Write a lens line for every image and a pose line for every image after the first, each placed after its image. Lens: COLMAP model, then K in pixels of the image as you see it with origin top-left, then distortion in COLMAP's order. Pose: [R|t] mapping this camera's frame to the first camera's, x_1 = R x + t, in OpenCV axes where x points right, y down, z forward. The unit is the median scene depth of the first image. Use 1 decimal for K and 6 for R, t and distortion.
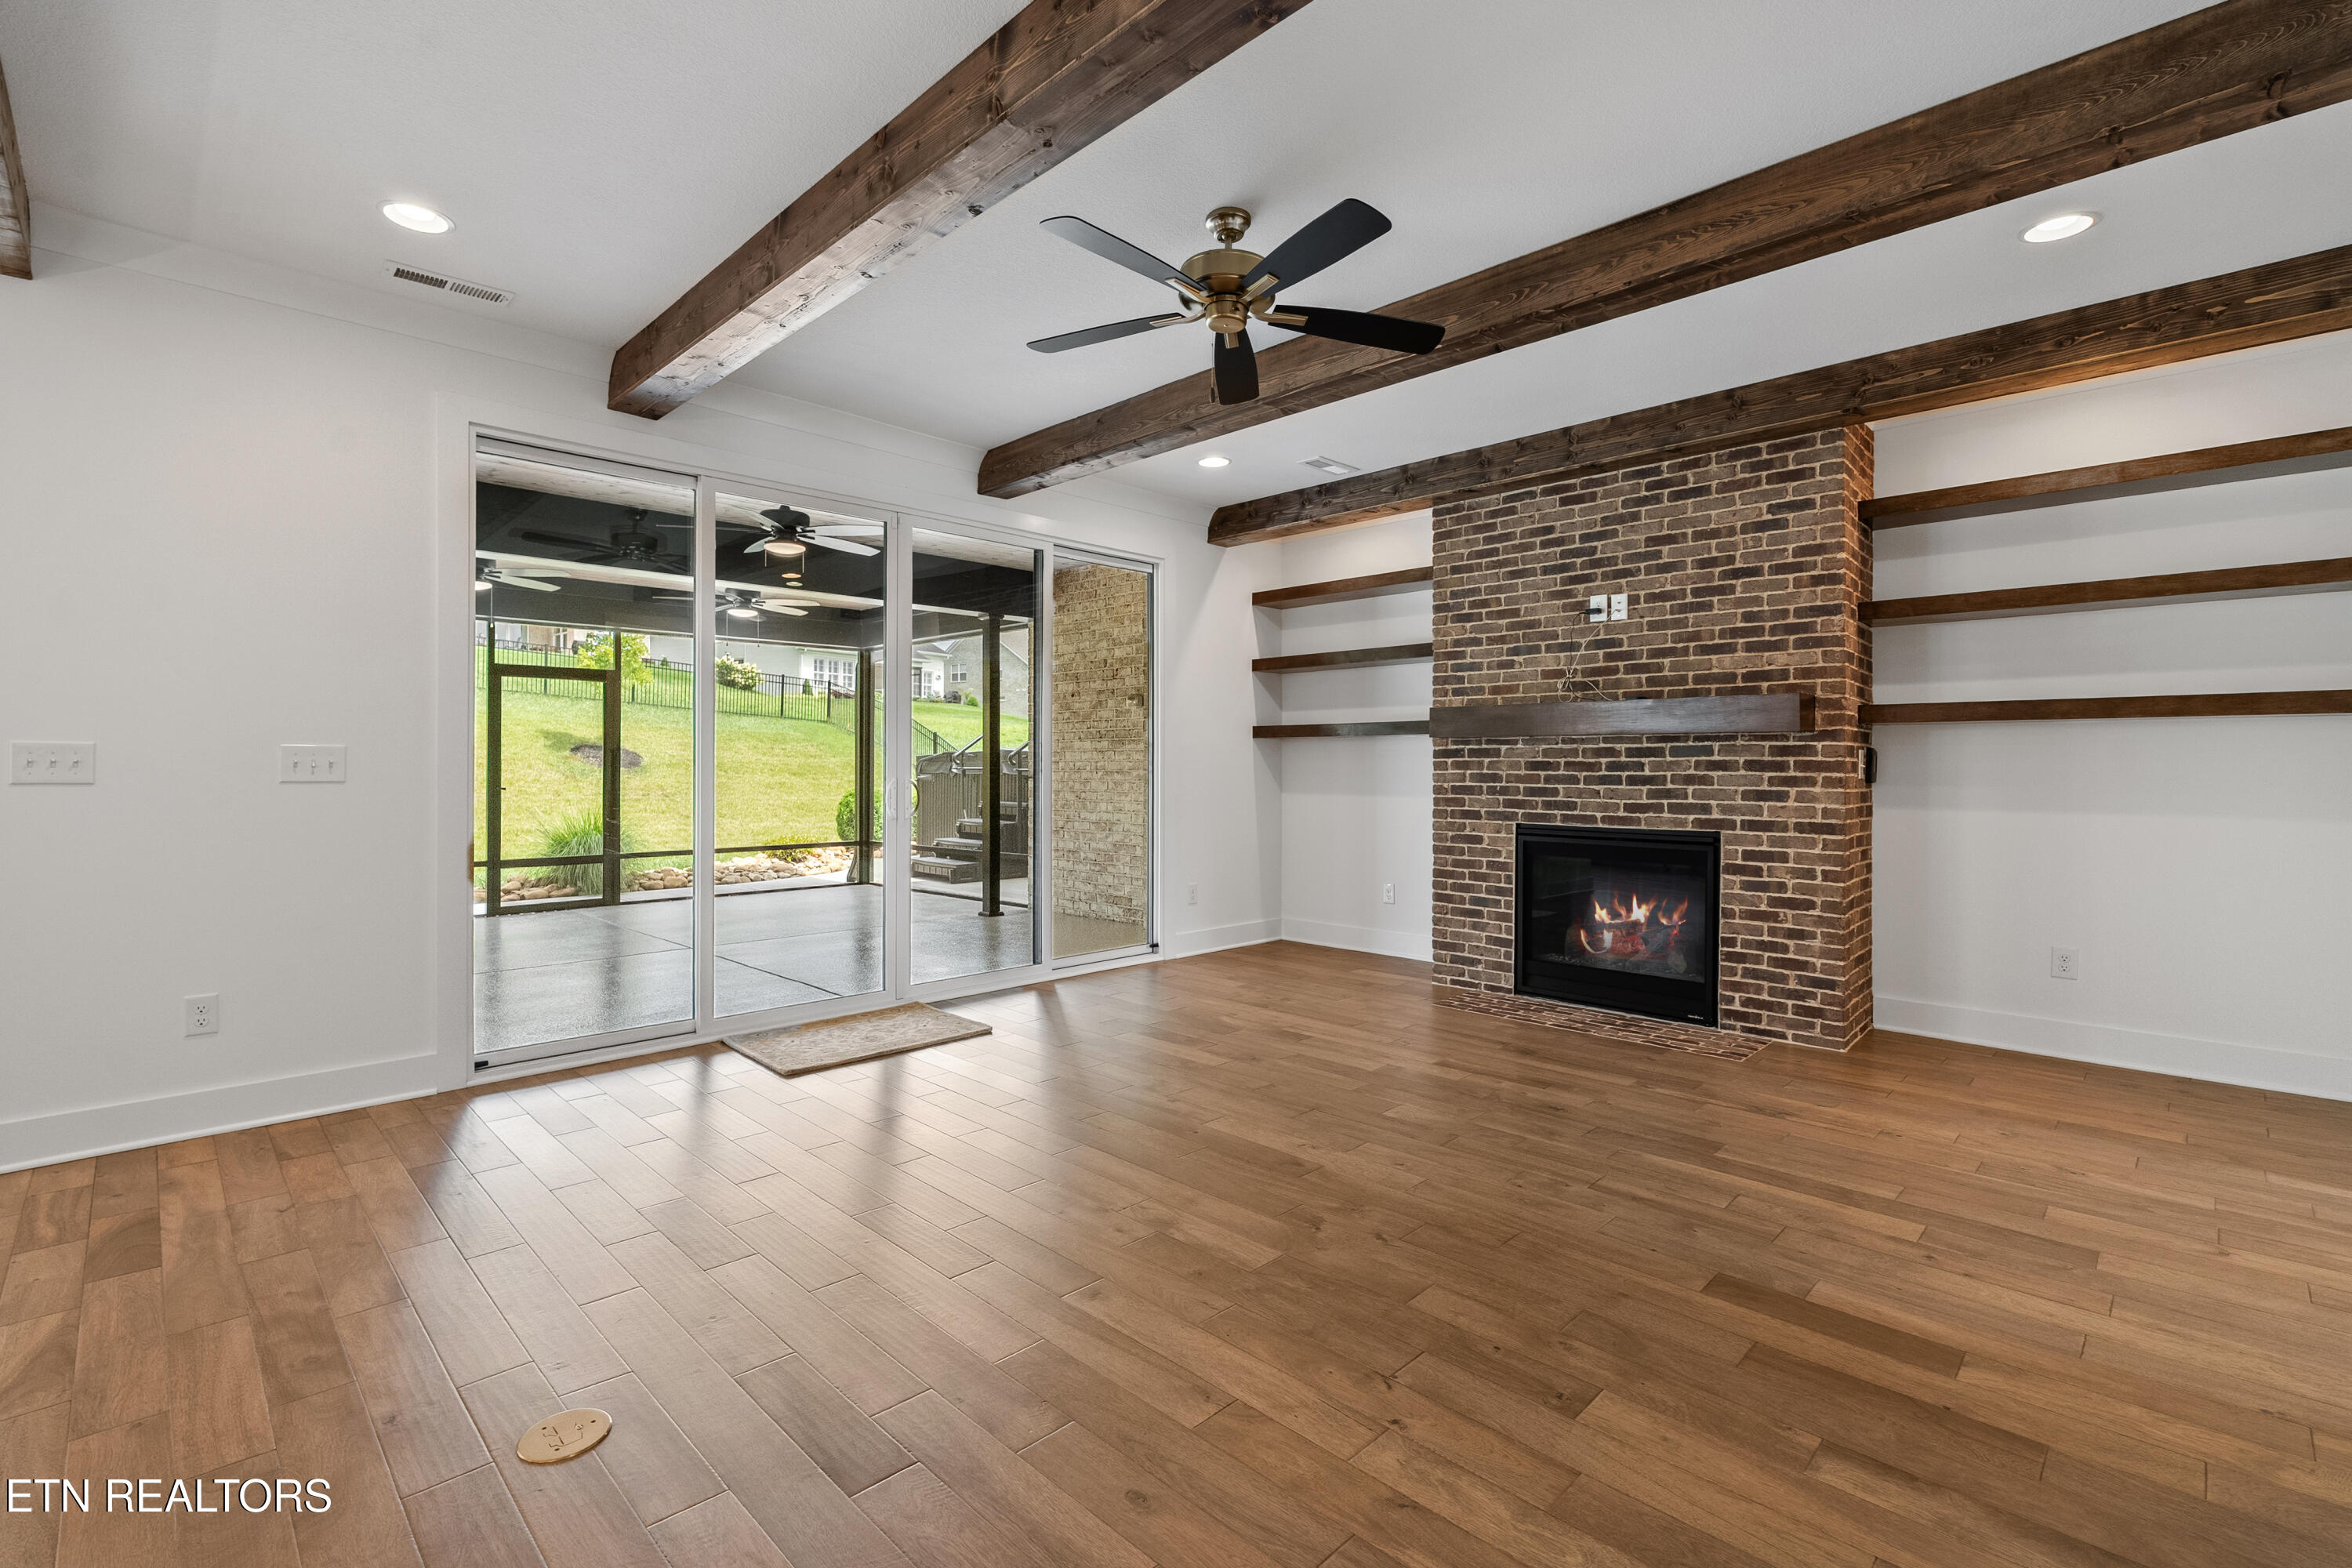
lens RADIAL K [[1037.7, 0, 1182.2], [0, 1037.7, 766.0], [0, 0, 1]] dist [-0.003206, -0.000567]
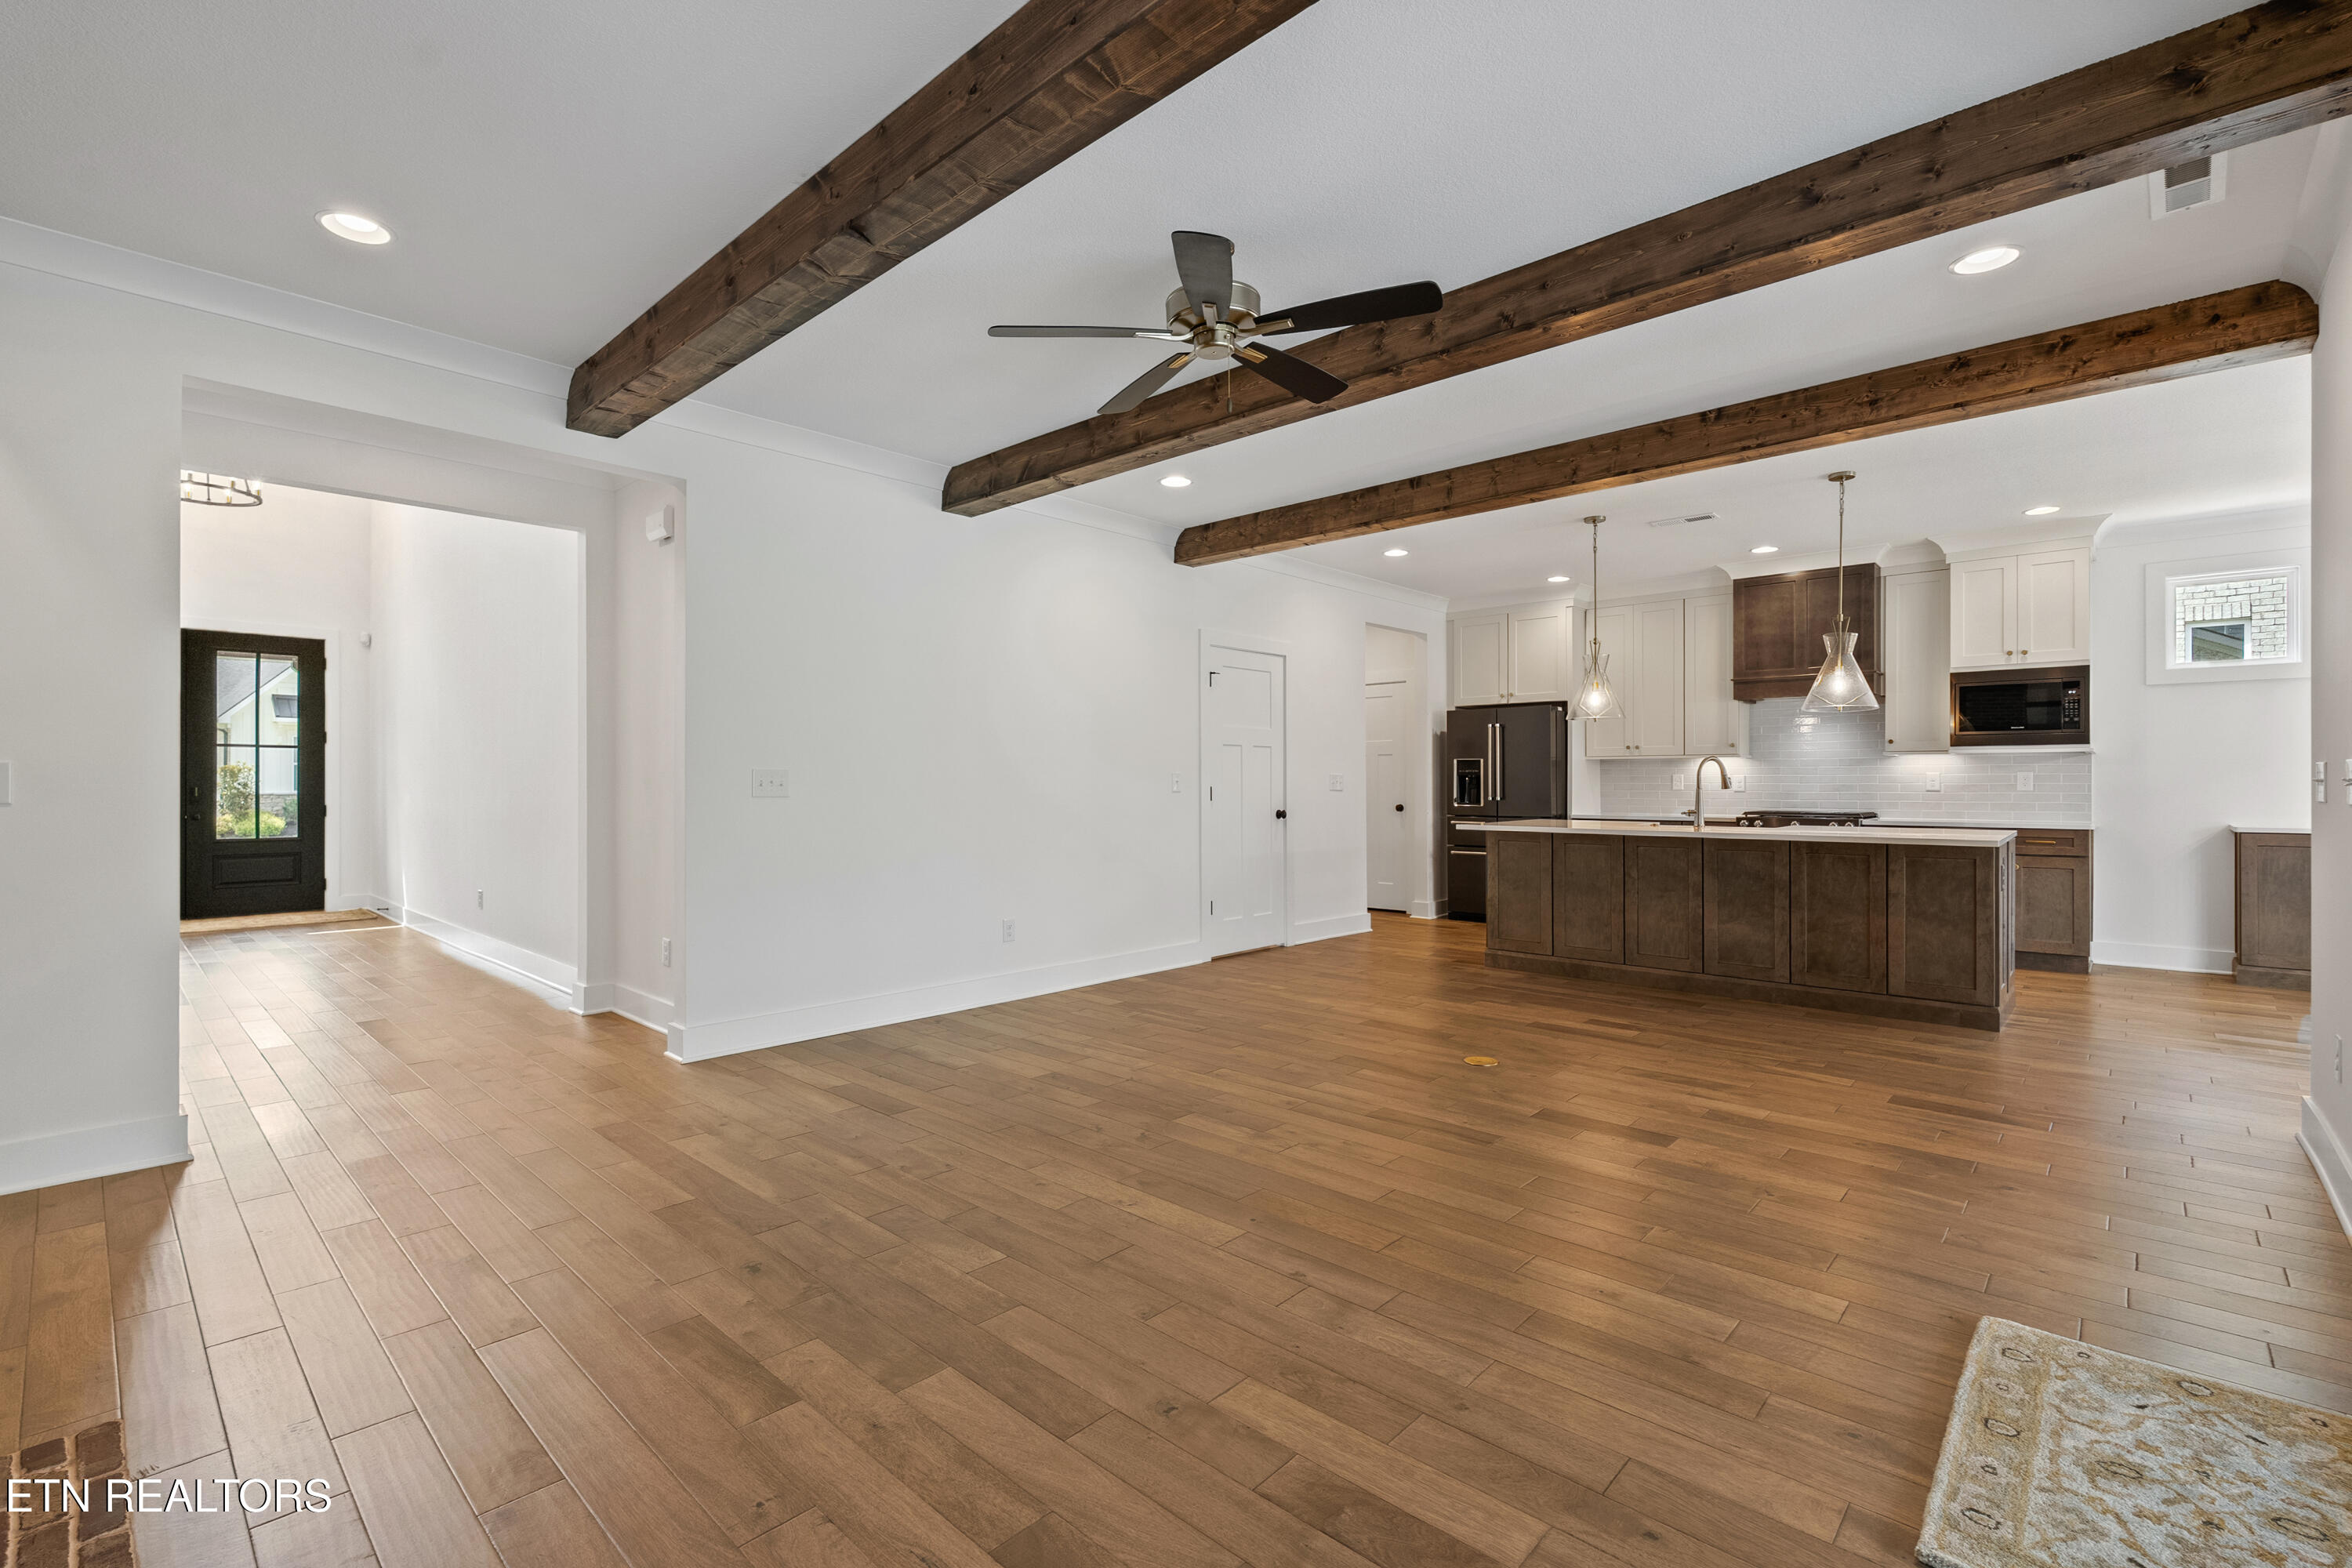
lens RADIAL K [[1037.7, 0, 1171.6], [0, 1037.7, 776.7], [0, 0, 1]] dist [-0.003206, -0.000567]
pose [[-0.999697, -0.001487, -0.024568, 0.072215], [-0.001368, 0.999987, -0.004828, -0.001659], [0.024575, -0.004792, -0.999686, 1.322074]]
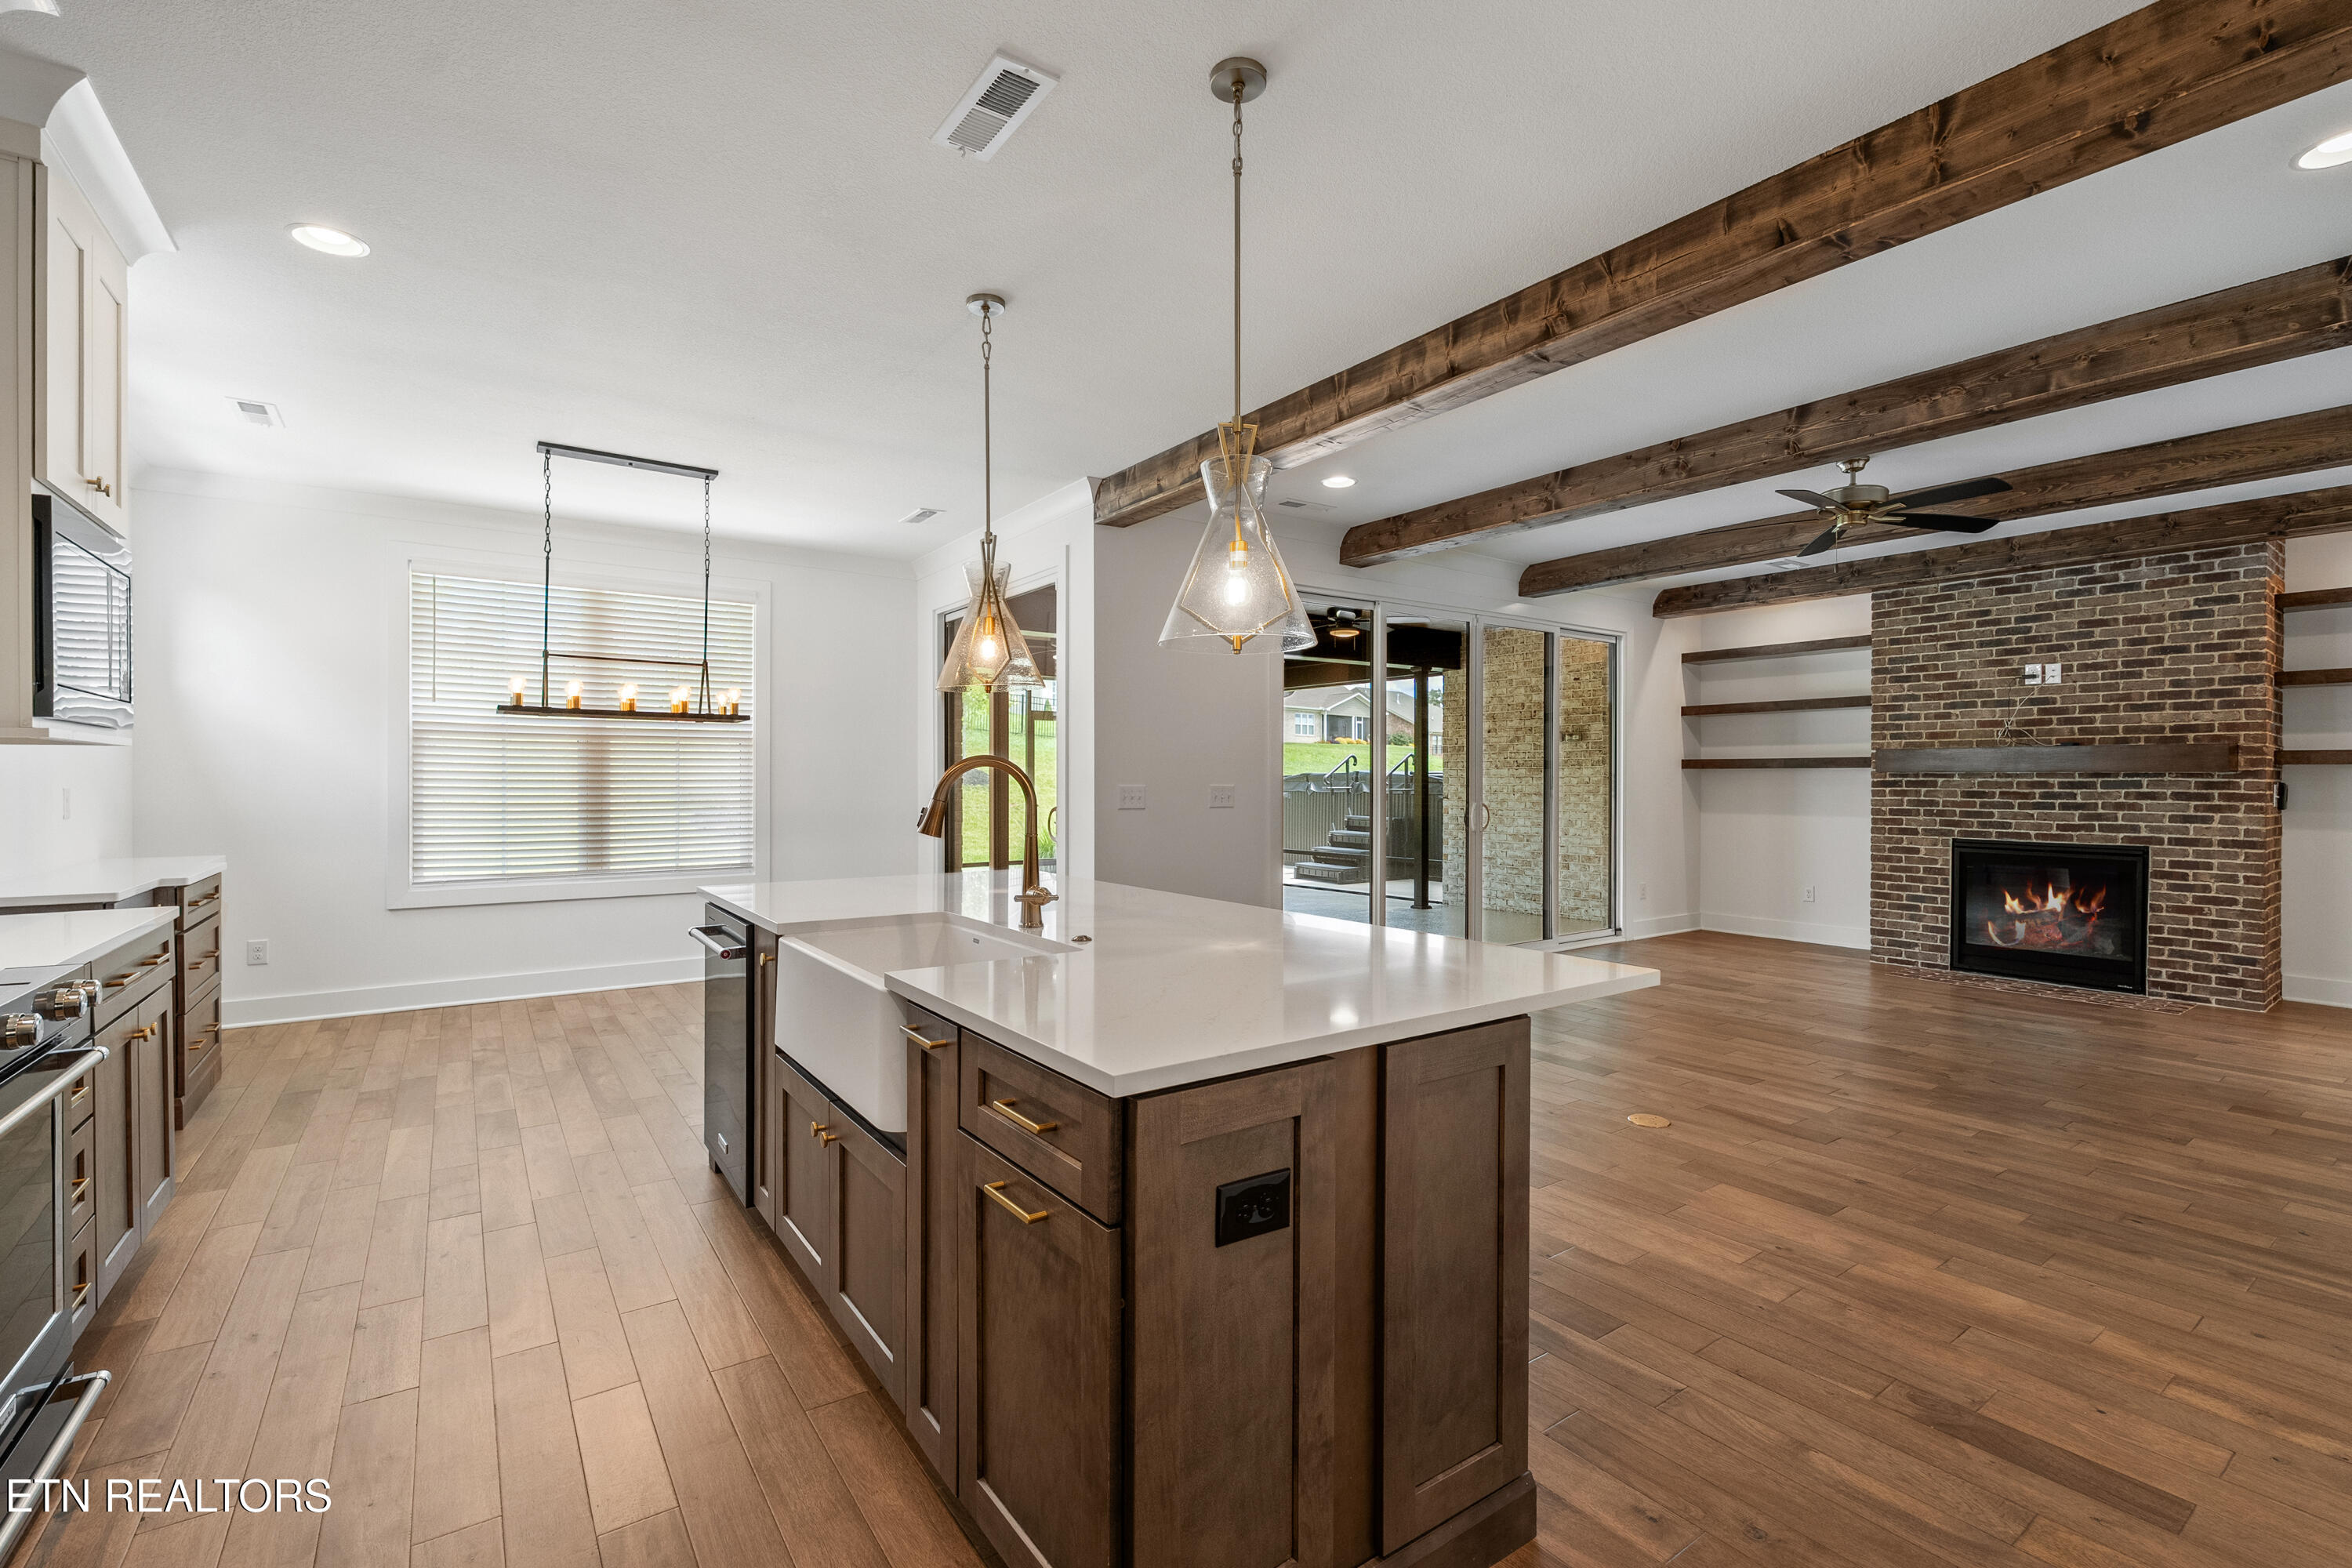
lens RADIAL K [[1037.7, 0, 1173.0], [0, 1037.7, 784.5], [0, 0, 1]] dist [-0.003206, -0.000567]
pose [[0.985261, 0.000316, -0.171059, -0.465937], [0.000824, 0.999978, 0.006595, -0.024032], [0.171057, -0.006639, 0.985239, -0.493597]]
